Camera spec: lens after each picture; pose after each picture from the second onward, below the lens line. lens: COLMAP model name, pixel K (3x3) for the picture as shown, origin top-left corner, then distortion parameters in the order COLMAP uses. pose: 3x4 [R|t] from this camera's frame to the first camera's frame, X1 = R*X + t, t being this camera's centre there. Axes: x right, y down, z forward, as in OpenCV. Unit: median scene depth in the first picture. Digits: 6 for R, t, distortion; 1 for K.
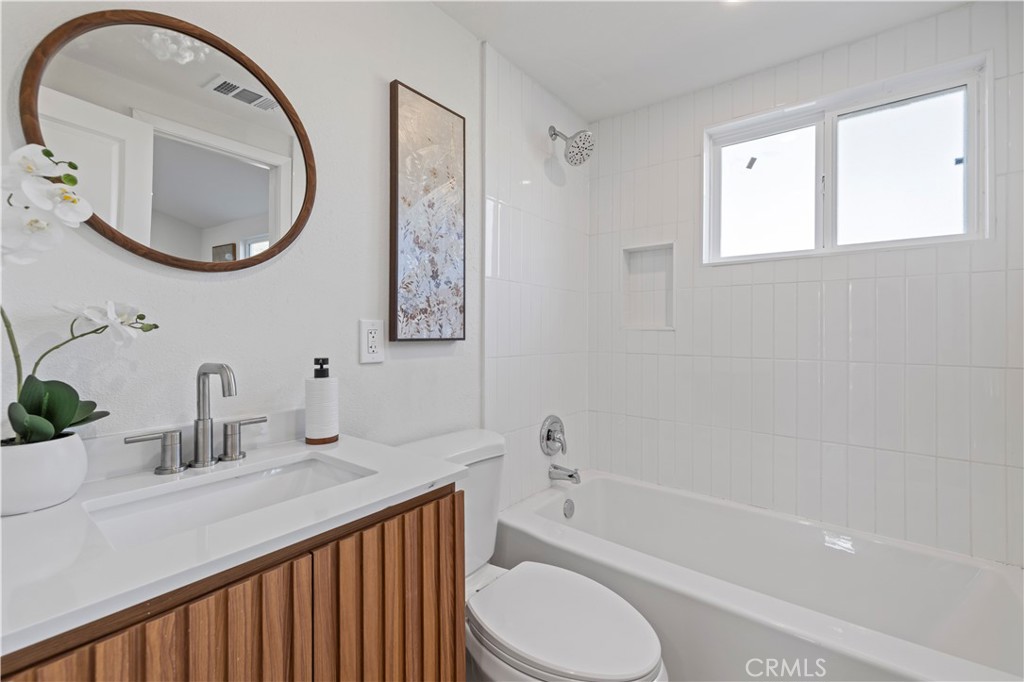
lens RADIAL K [[432.7, 0, 503.9], [0, 432.7, 335.0], [0, 0, 1]] dist [0.001185, 0.000655]
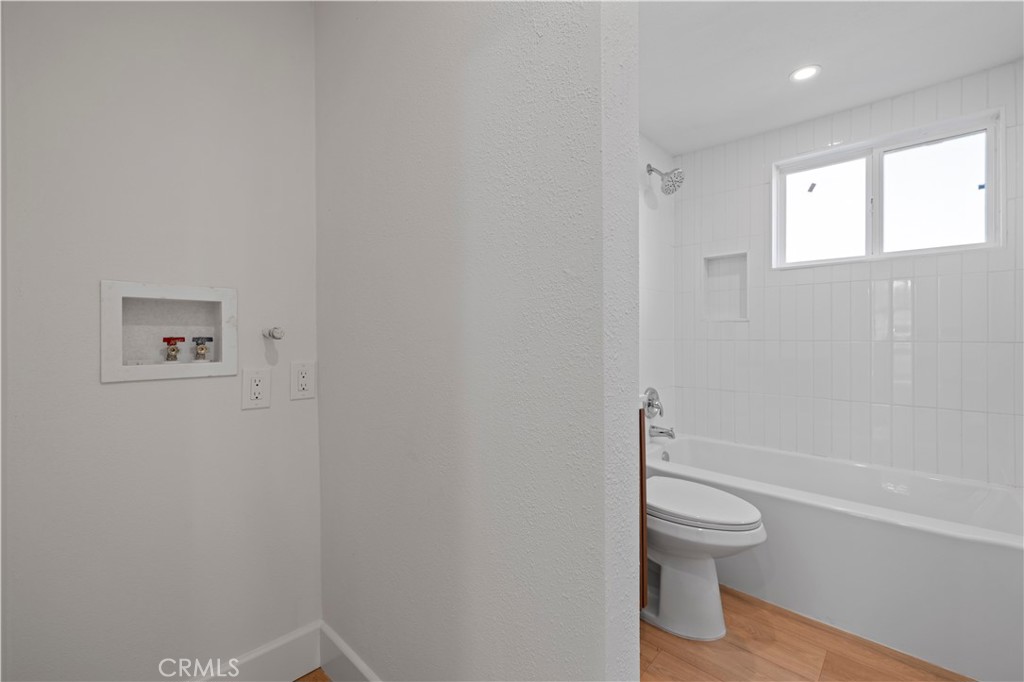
lens RADIAL K [[432.7, 0, 504.7], [0, 432.7, 341.1], [0, 0, 1]] dist [0.001185, 0.000655]
pose [[0.996833, -0.010227, -0.078858, -0.290255], [0.010890, 0.999909, 0.007989, 0.039535], [0.078769, -0.008823, 0.996854, -0.428427]]
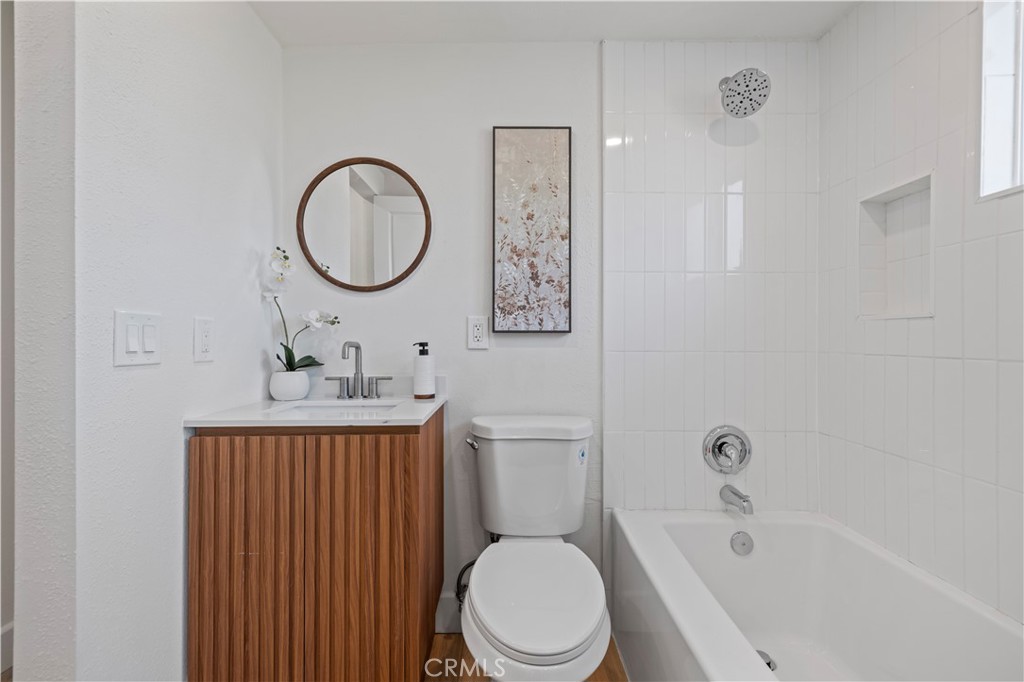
lens RADIAL K [[432.7, 0, 511.4], [0, 432.7, 341.5], [0, 0, 1]] dist [0.001185, 0.000655]
pose [[0.630043, 0.003650, -0.776552, 0.658712], [-0.003939, 0.999991, 0.001505, 0.033169], [0.776550, 0.002111, 0.630052, 0.205652]]
